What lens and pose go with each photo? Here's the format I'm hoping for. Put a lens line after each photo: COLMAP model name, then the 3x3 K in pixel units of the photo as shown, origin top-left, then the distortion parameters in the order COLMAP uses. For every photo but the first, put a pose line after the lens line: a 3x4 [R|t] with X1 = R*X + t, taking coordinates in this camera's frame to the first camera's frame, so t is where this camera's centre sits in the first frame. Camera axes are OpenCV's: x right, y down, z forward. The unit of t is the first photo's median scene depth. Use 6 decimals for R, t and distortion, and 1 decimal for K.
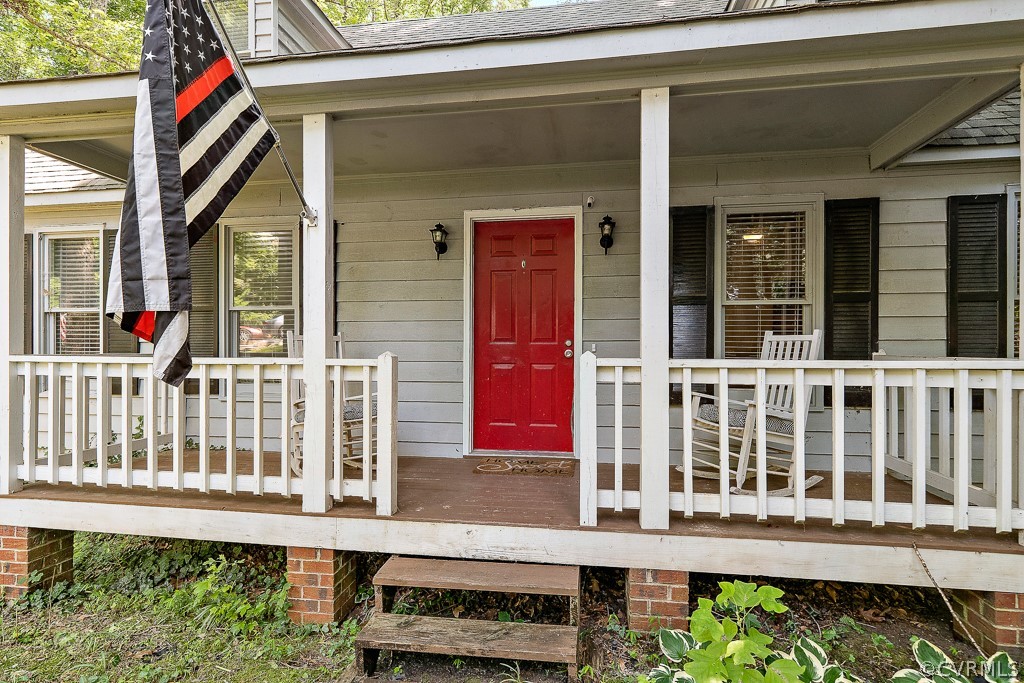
lens RADIAL K [[506.9, 0, 512.0], [0, 506.9, 341.5], [0, 0, 1]] dist [0.000465, -0.000152]
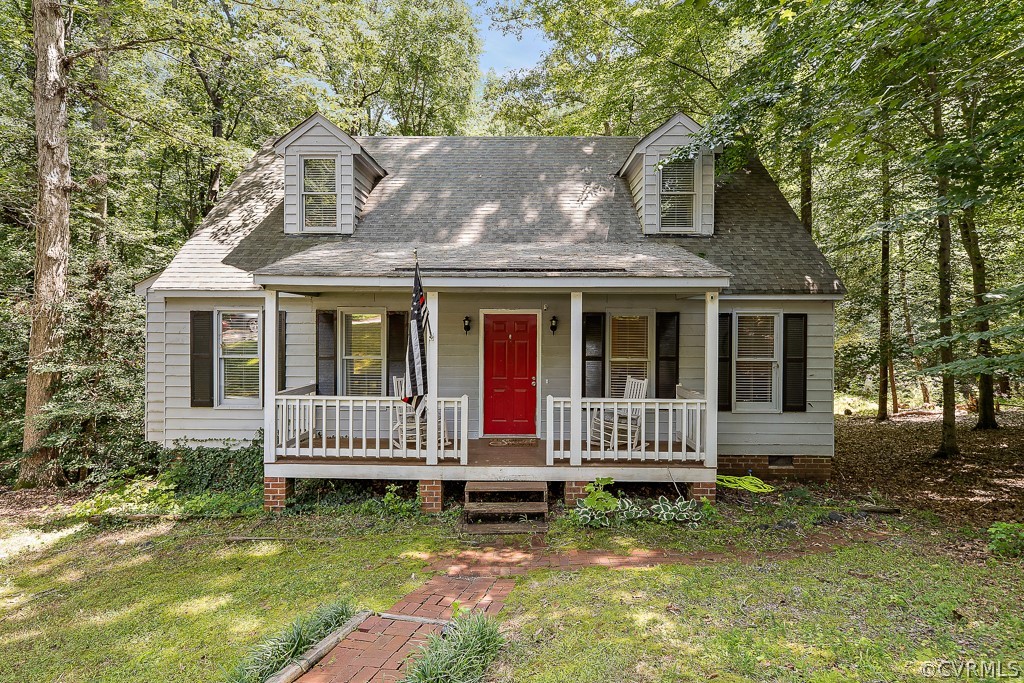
lens RADIAL K [[498.4, 0, 509.0], [0, 498.4, 323.1], [0, 0, 1]] dist [0.002654, 0.000405]
pose [[0.991009, 0.005008, 0.133701, -0.359715], [-0.005758, 0.999970, 0.005227, -0.329218], [-0.133671, -0.005950, 0.991008, -1.325037]]
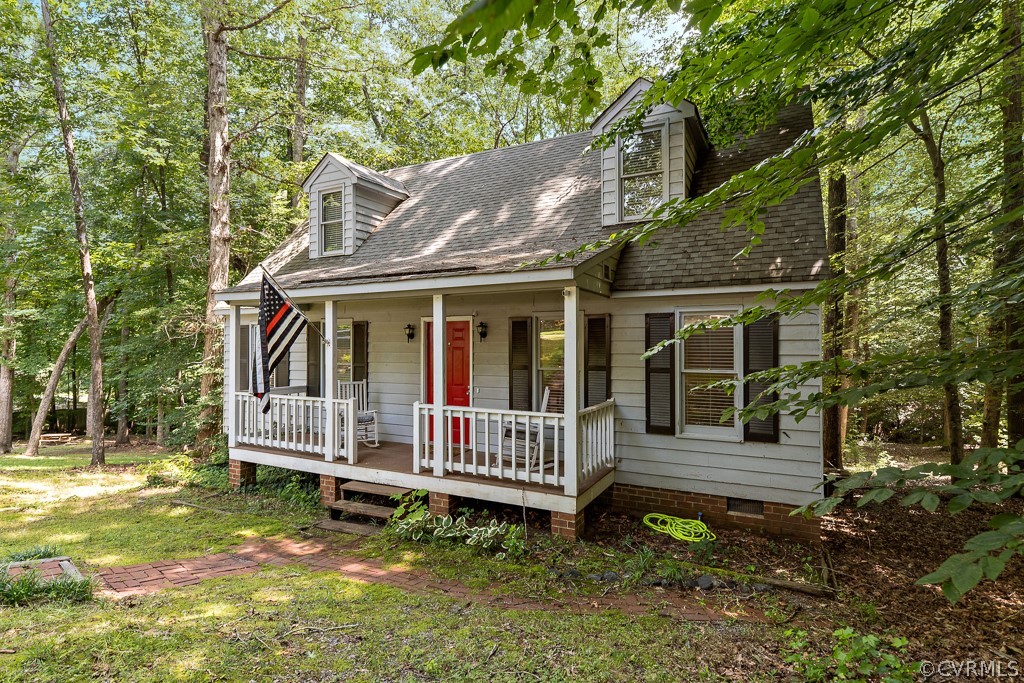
lens RADIAL K [[509.9, 0, 507.5], [0, 509.9, 330.2], [0, 0, 1]] dist [-0.001403, -0.000141]
pose [[0.947457, -0.011878, -0.319663, 1.282955], [0.007152, 0.999847, -0.015954, -0.266339], [0.319804, 0.012830, 0.947397, -1.127731]]
